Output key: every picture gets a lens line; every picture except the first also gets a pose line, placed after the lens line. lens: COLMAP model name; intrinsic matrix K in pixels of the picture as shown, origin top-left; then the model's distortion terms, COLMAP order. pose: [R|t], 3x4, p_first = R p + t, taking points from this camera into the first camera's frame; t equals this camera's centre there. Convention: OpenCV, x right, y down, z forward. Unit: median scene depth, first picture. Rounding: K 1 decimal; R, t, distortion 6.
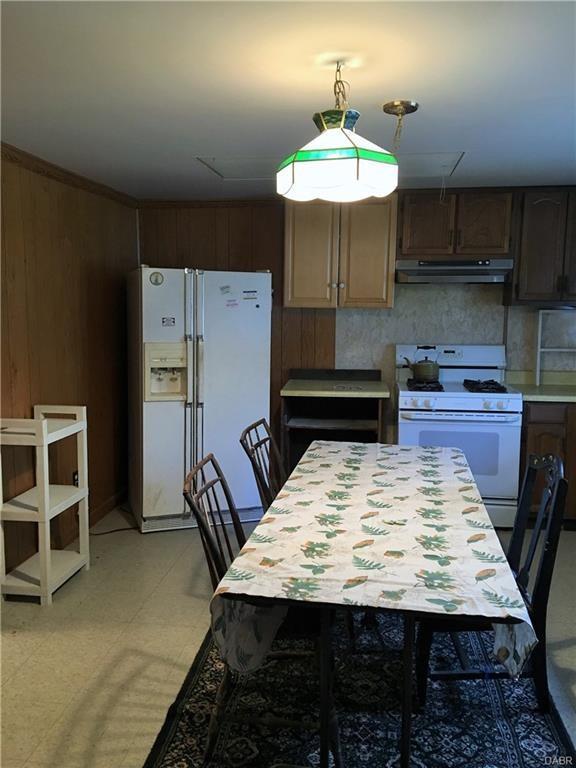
lens RADIAL K [[647.3, 0, 282.6], [0, 647.3, 381.0], [0, 0, 1]] dist [0.102048, -0.154752]
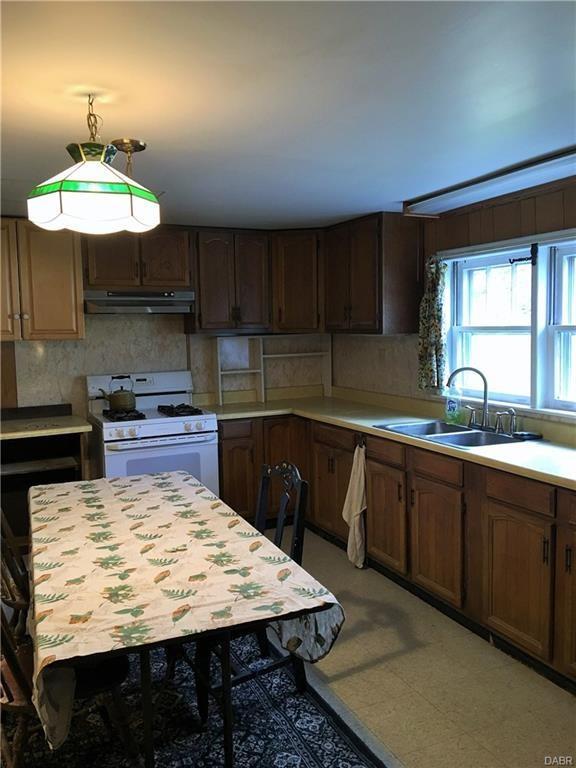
lens RADIAL K [[647.3, 0, 289.8], [0, 647.3, 380.9], [0, 0, 1]] dist [0.102048, -0.154752]
pose [[0.840044, -0.068879, 0.538128, -0.190968], [0.091709, 0.995662, -0.015719, -0.011847], [-0.534710, 0.062556, 0.842717, 0.026548]]
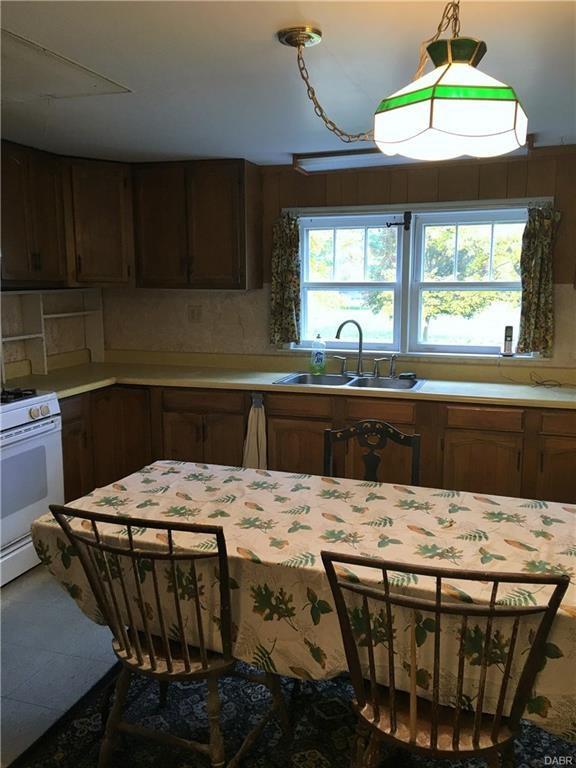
lens RADIAL K [[647.3, 0, 286.8], [0, 647.3, 376.6], [0, 0, 1]] dist [0.102048, -0.154752]
pose [[0.195234, -0.156016, 0.968268, -0.676984], [0.126822, 0.982993, 0.132817, -0.128815], [-0.972522, 0.096868, 0.211700, 0.912223]]
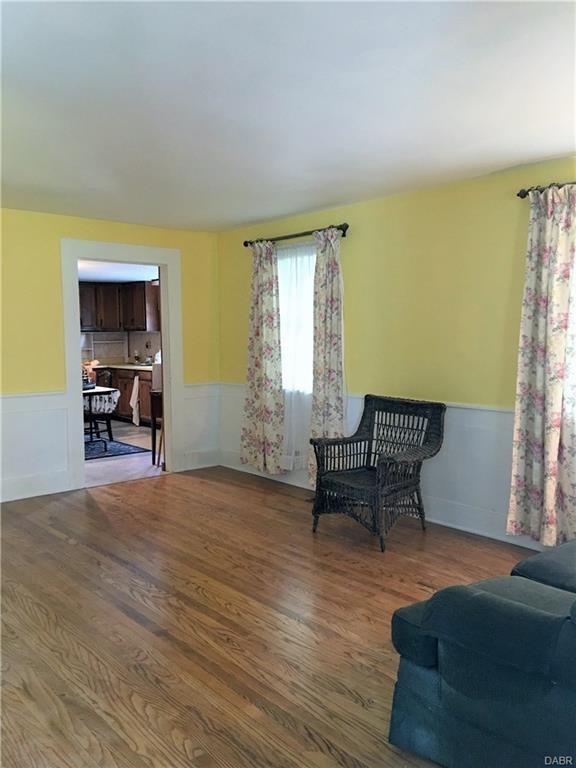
lens RADIAL K [[647.3, 0, 288.1], [0, 647.3, 383.3], [0, 0, 1]] dist [0.102048, -0.154752]
pose [[0.666314, -0.074201, 0.741970, -1.585863], [0.109094, 0.994030, 0.001438, 0.290486], [-0.737648, 0.079986, 0.670431, -2.133562]]
